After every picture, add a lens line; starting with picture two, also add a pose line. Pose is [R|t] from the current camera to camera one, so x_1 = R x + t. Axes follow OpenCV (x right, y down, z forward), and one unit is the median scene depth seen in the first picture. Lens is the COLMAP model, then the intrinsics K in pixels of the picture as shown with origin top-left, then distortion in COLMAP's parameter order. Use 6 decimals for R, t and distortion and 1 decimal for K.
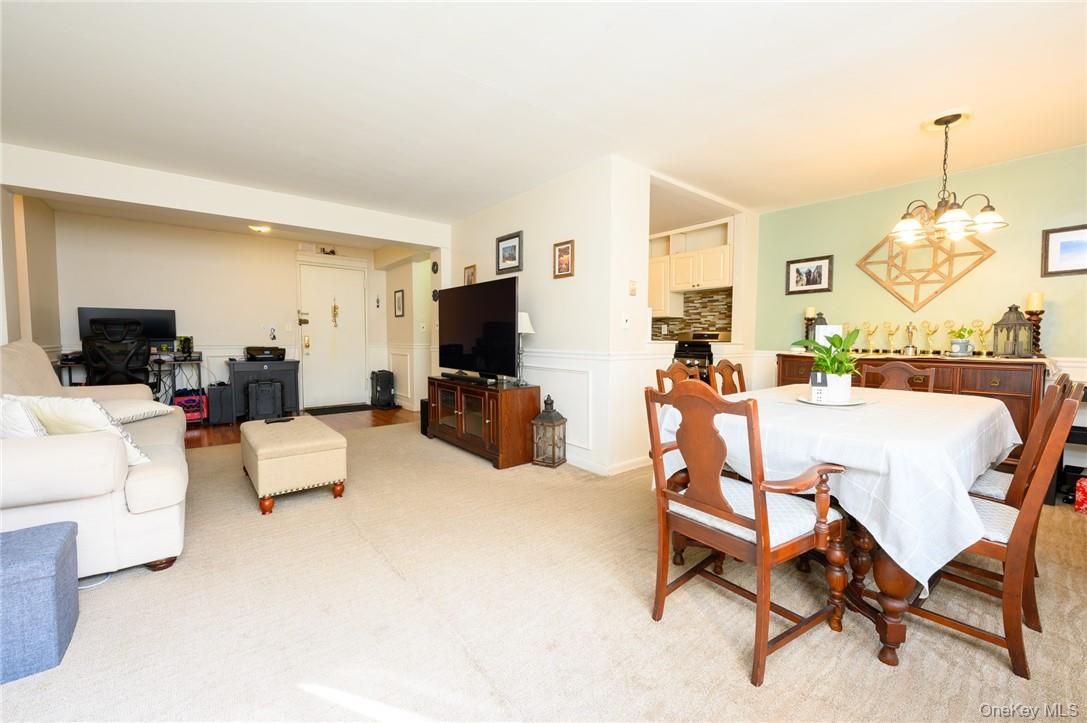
lens RADIAL K [[430.6, 0, 545.4], [0, 430.6, 361.7], [0, 0, 1]] dist [-0.000376, 0.000074]
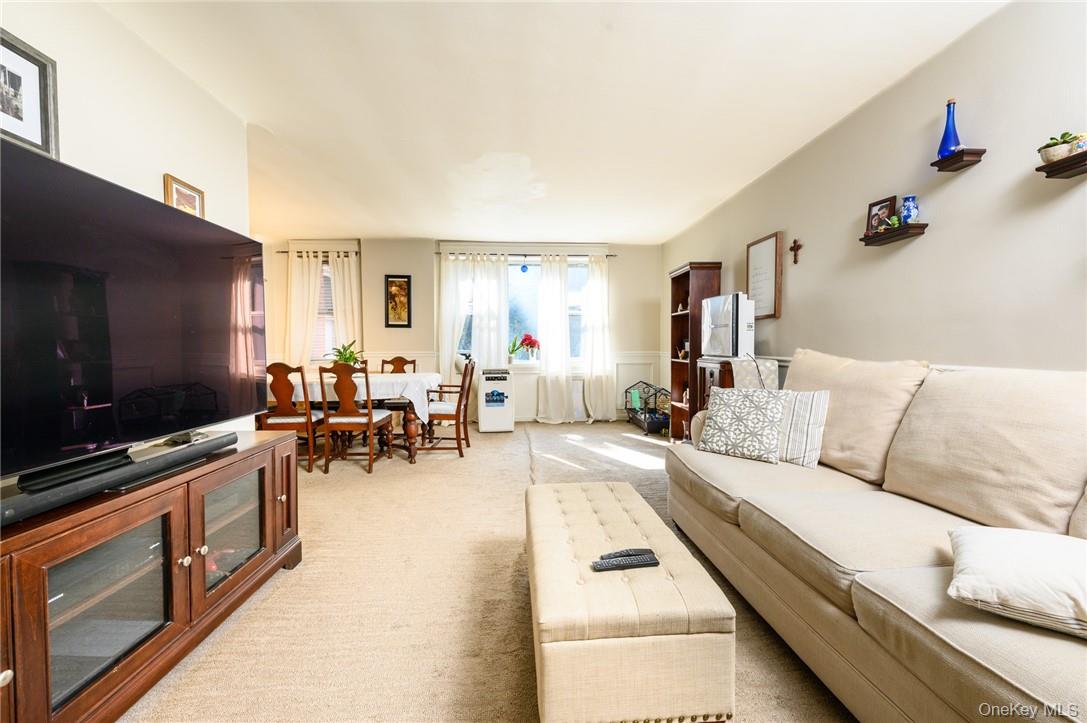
lens RADIAL K [[430.6, 0, 545.4], [0, 430.6, 361.7], [0, 0, 1]] dist [-0.000376, 0.000074]
pose [[-0.812770, -0.024608, 0.582064, -0.639396], [0.032410, 0.995650, 0.087349, -0.062699], [-0.581682, 0.089859, -0.808438, 1.093530]]
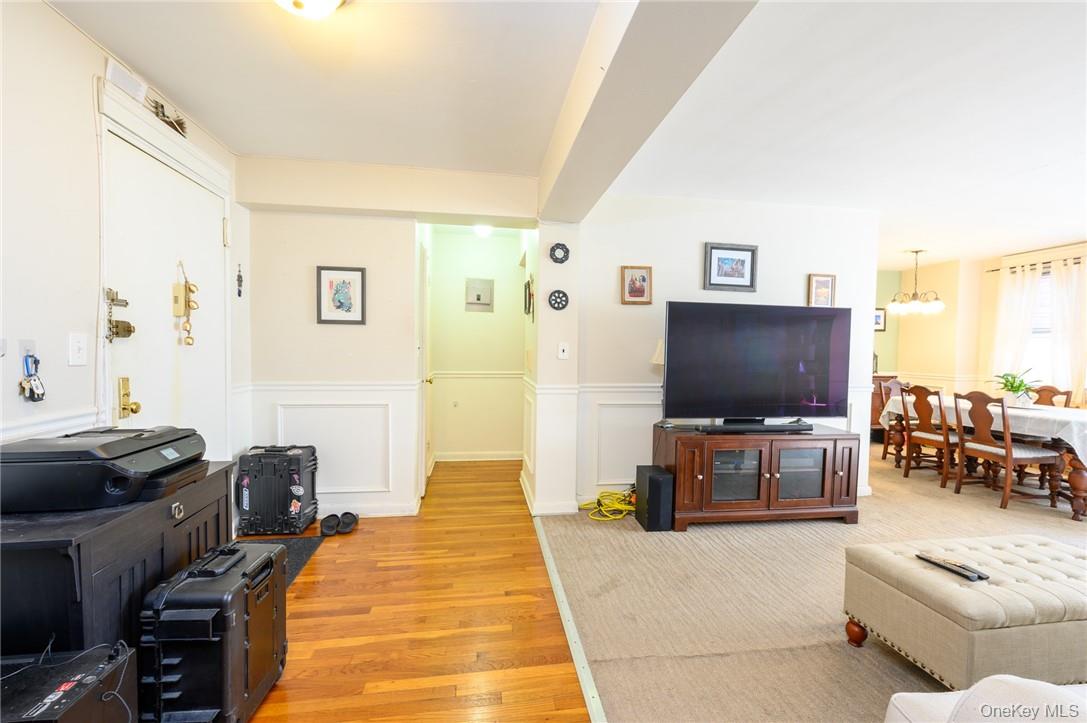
lens RADIAL K [[457.0, 0, 546.9], [0, 457.0, 363.2], [0, 0, 1]] dist [0.001926, 0.000230]
pose [[0.502647, -0.028886, 0.864009, -1.071464], [0.034432, 0.999317, 0.013378, -0.099650], [-0.863806, 0.023026, 0.503299, 0.922682]]
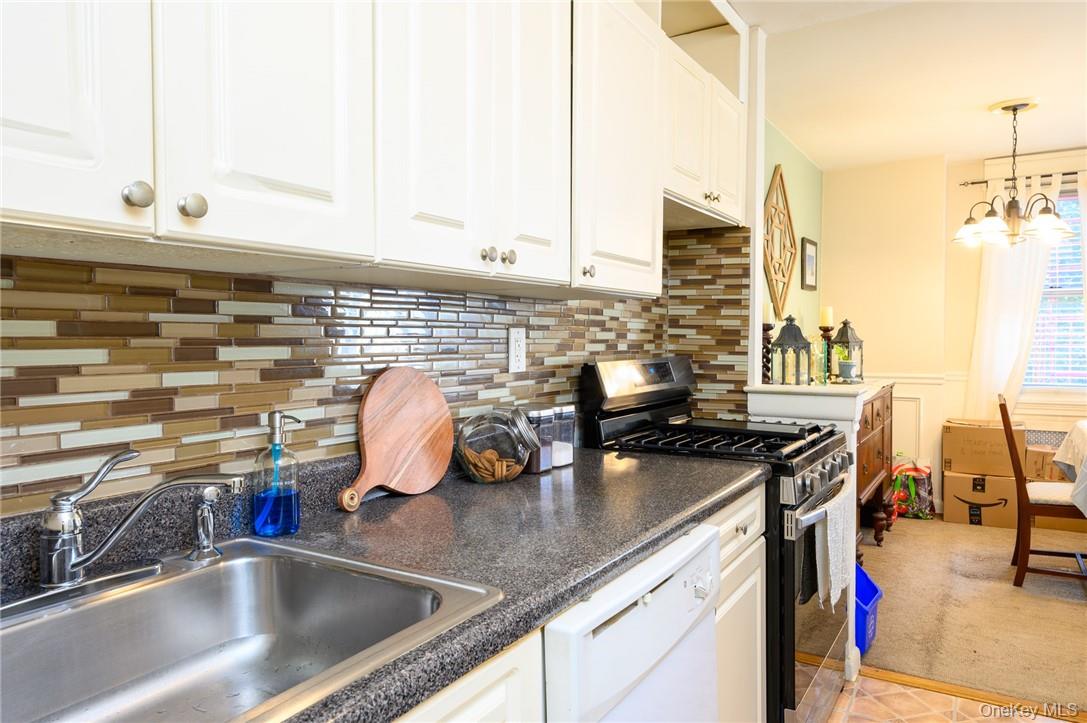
lens RADIAL K [[728.3, 0, 542.4], [0, 728.3, 360.2], [0, 0, 1]] dist [-0.000736, -0.000239]
pose [[-0.330959, -0.037346, 0.942906, -0.089236], [0.053378, 0.996876, 0.058219, -0.127968], [-0.942134, 0.069598, -0.327932, 1.572052]]
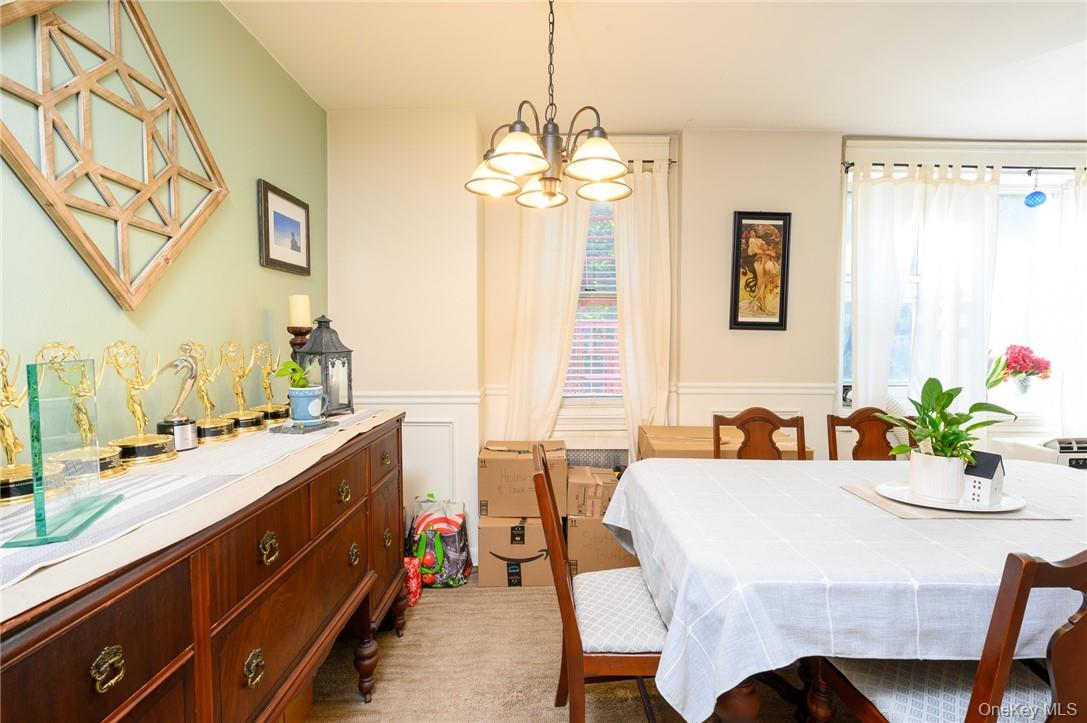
lens RADIAL K [[507.0, 0, 543.5], [0, 507.0, 361.5], [0, 0, 1]] dist [-0.002584, -0.000248]
pose [[-0.781561, -0.036955, 0.622733, 0.355039], [0.026417, 0.995388, 0.092224, -0.096554], [-0.623269, 0.088529, -0.776980, 1.004148]]
